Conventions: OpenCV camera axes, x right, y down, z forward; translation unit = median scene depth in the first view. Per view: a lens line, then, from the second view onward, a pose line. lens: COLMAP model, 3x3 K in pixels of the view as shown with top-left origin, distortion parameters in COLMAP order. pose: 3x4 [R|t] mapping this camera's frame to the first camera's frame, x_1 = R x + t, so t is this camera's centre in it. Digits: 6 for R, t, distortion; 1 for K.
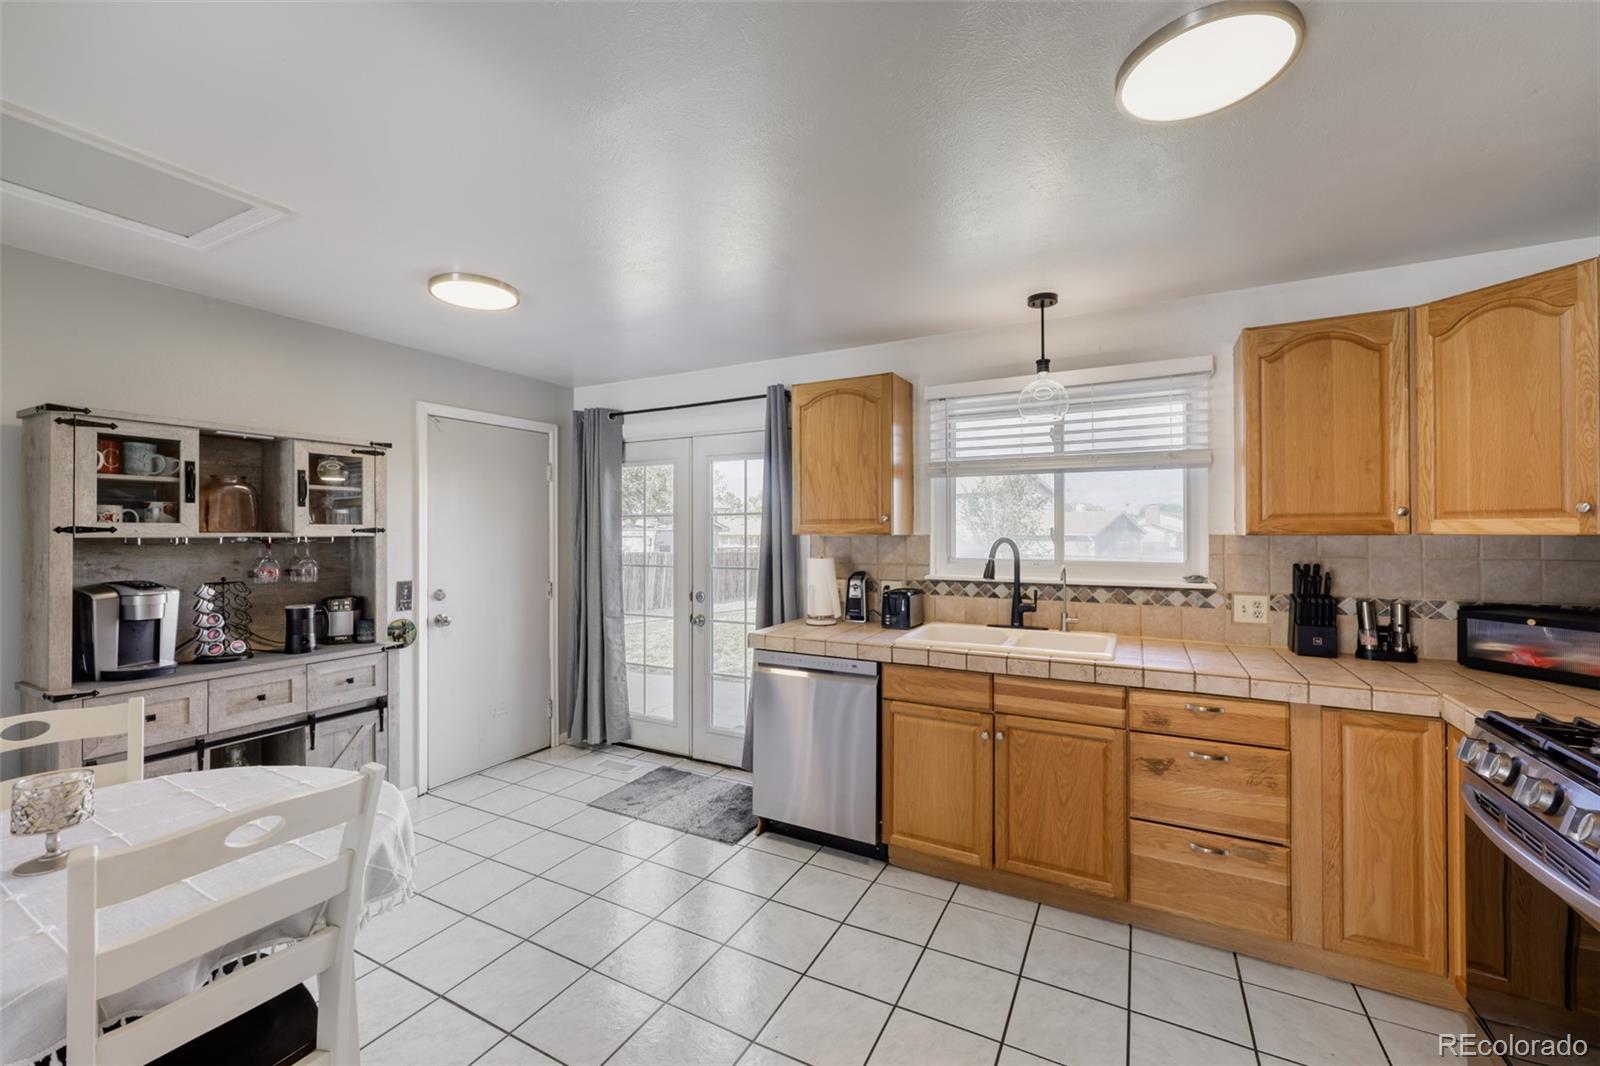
lens RADIAL K [[643.8, 0, 793.6], [0, 643.8, 526.5], [0, 0, 1]] dist [0.001091, 0.000096]
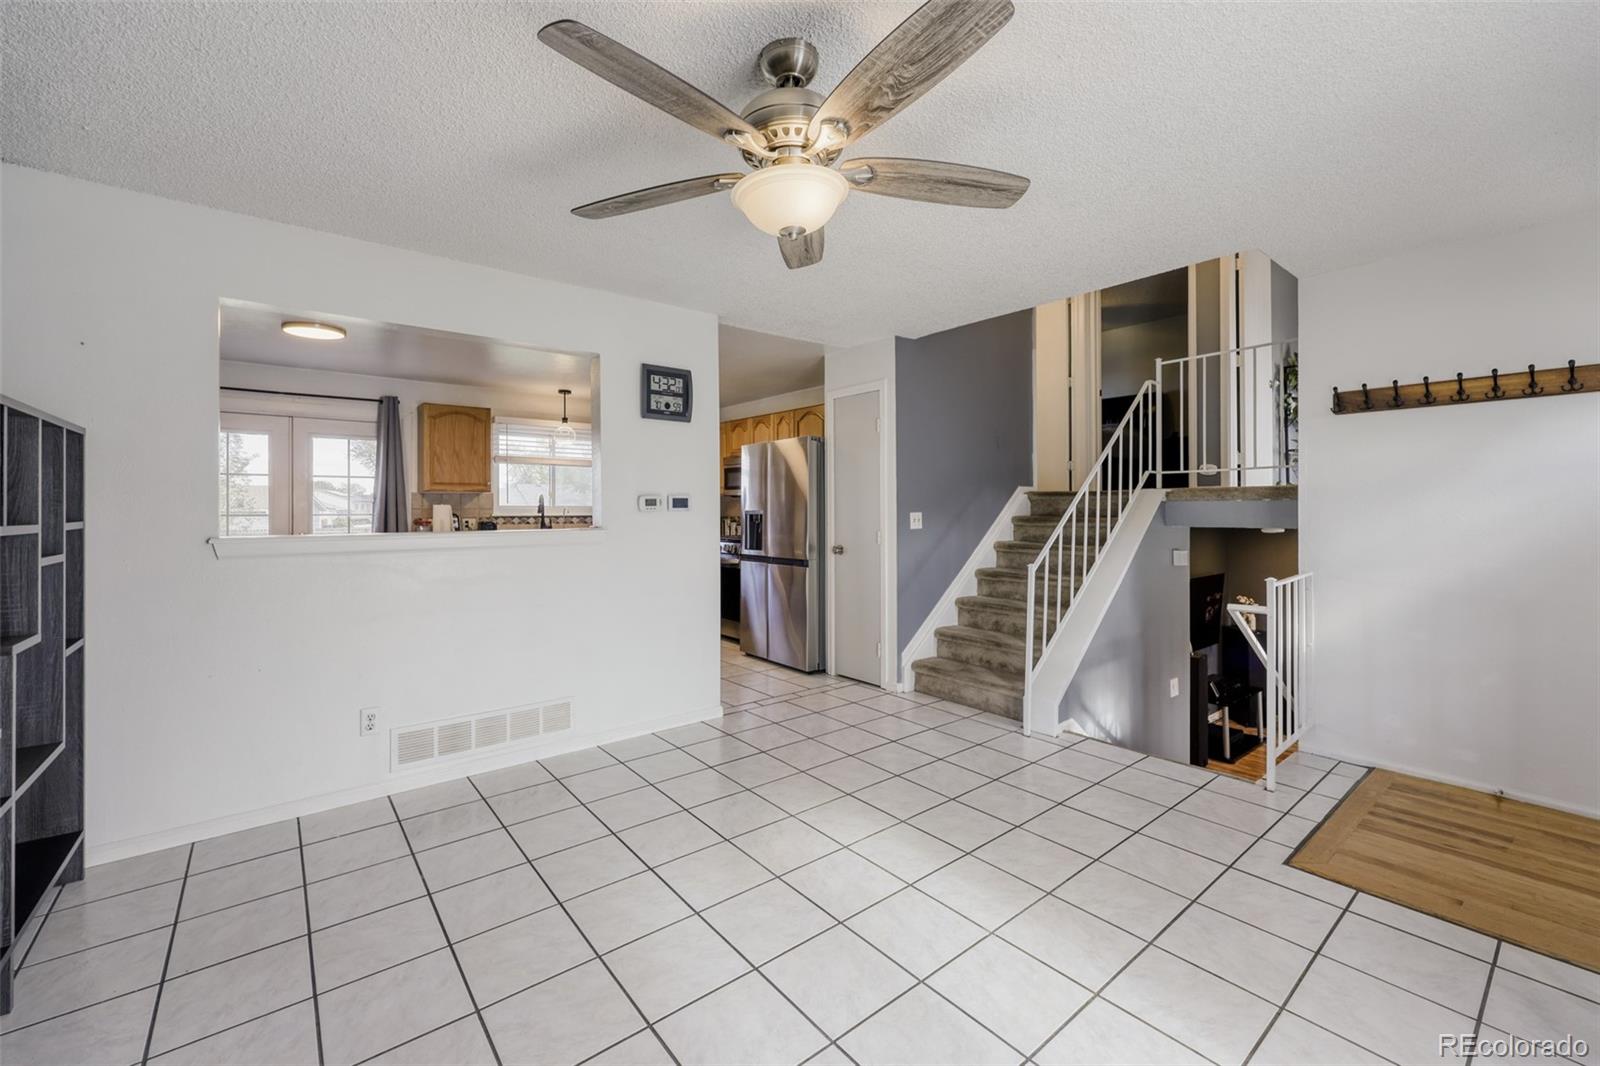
lens RADIAL K [[647.0, 0, 792.6], [0, 647.0, 507.9], [0, 0, 1]] dist [-0.001124, -0.000034]
pose [[0.384395, 0.003705, 0.923161, -1.431565], [-0.009376, 0.999956, -0.000109, 0.057849], [-0.923121, -0.008614, 0.384413, -0.647506]]
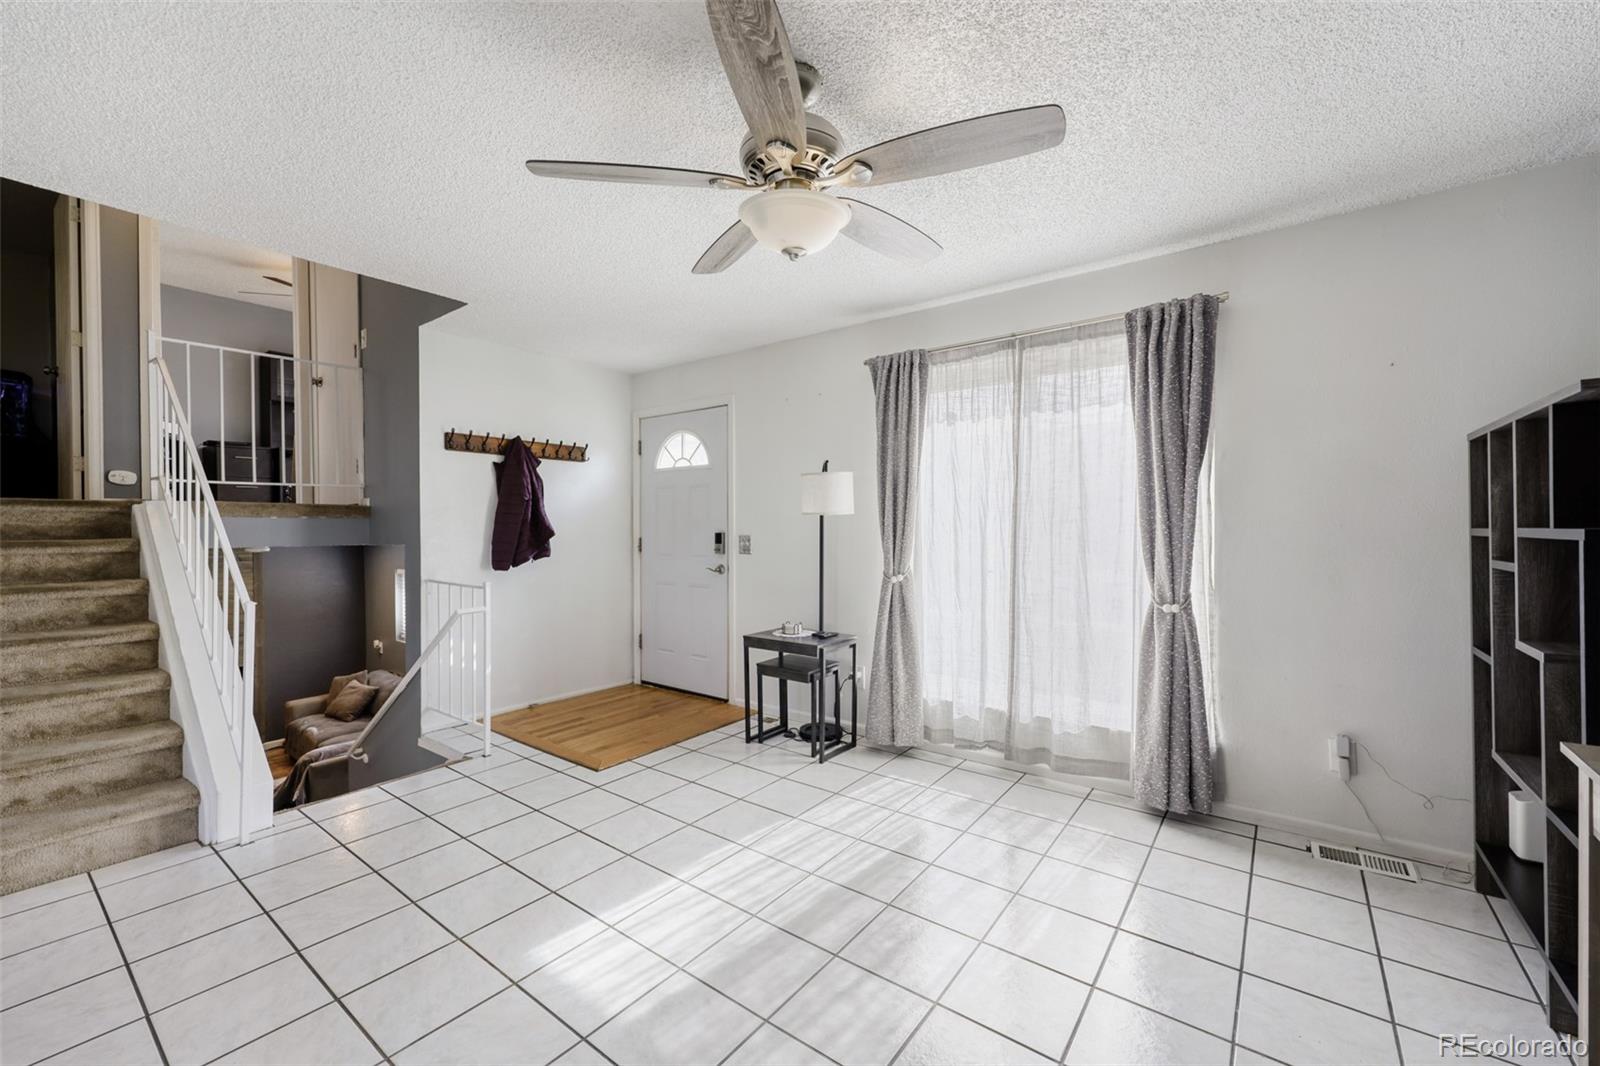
lens RADIAL K [[643.8, 0, 800.0], [0, 643.8, 533.0], [0, 0, 1]] dist [-0.001797, -0.000142]
pose [[-0.987879, 0.004201, 0.155168, -0.975588], [0.004000, 0.999991, -0.001604, 0.071710], [-0.155174, -0.000963, -0.987887, 0.205082]]
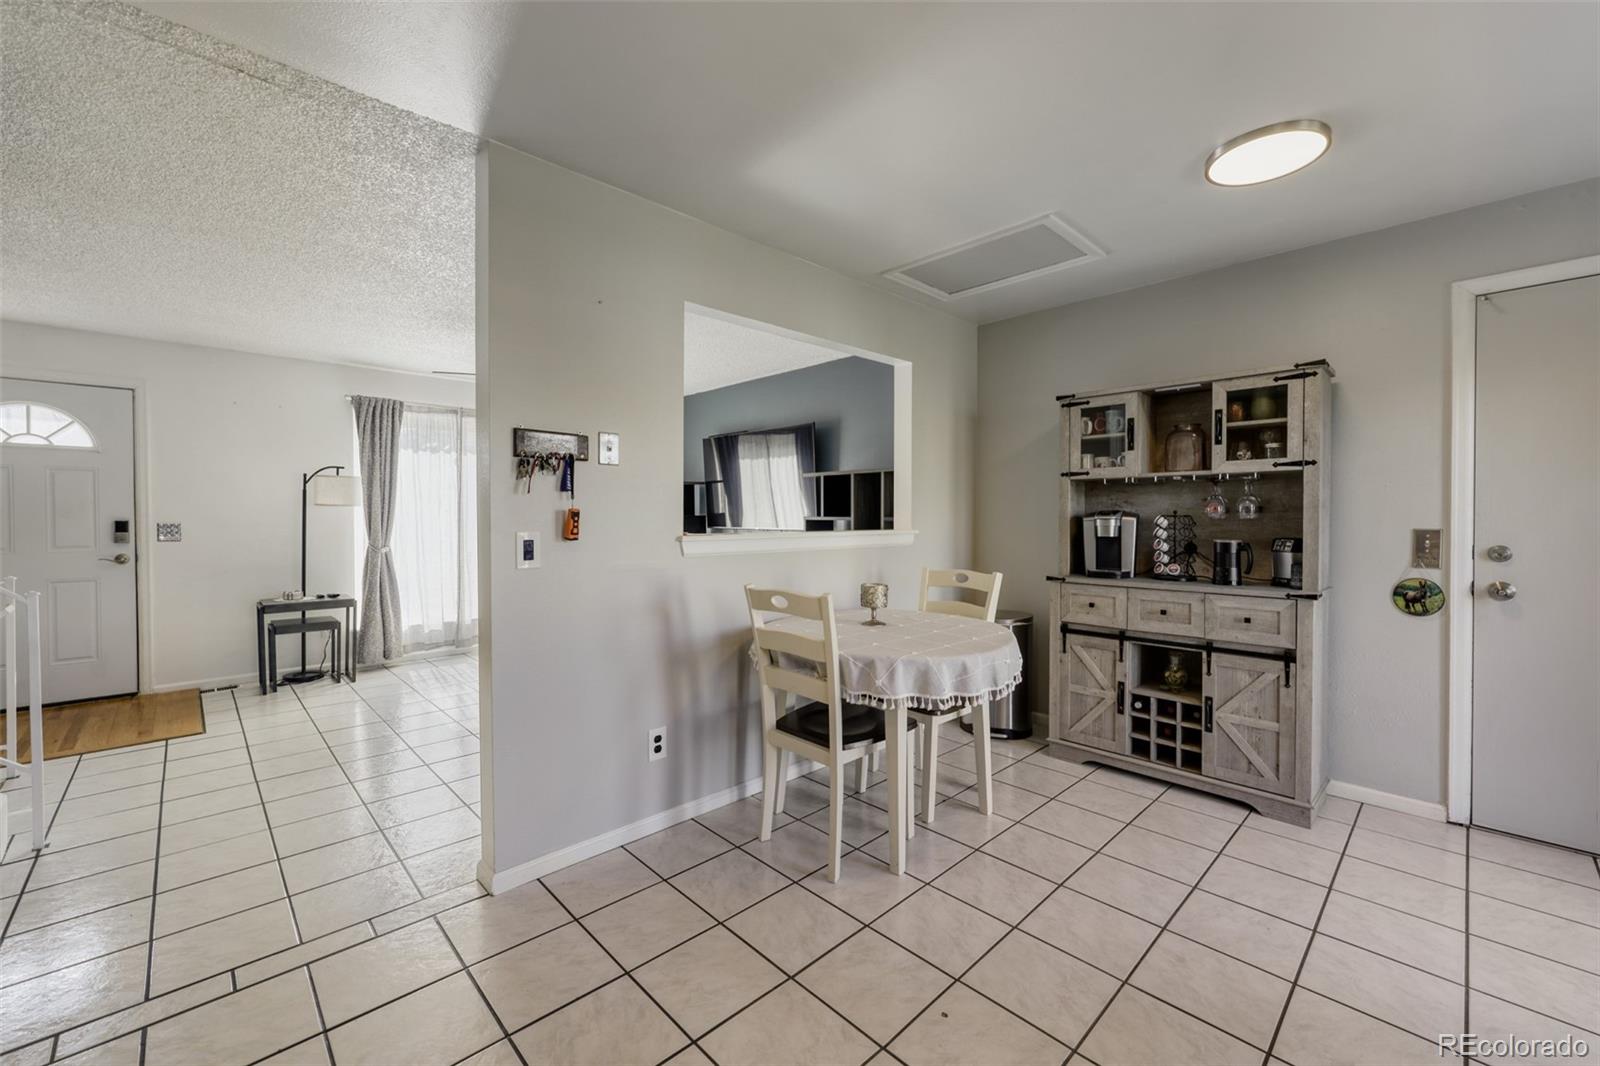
lens RADIAL K [[643.8, 0, 793.6], [0, 643.8, 526.5], [0, 0, 1]] dist [0.001091, 0.000096]
pose [[-0.312118, 0.019807, -0.949837, 0.435749], [0.011843, 0.999786, 0.016957, 0.074148], [0.949969, -0.005956, -0.312286, 0.654182]]
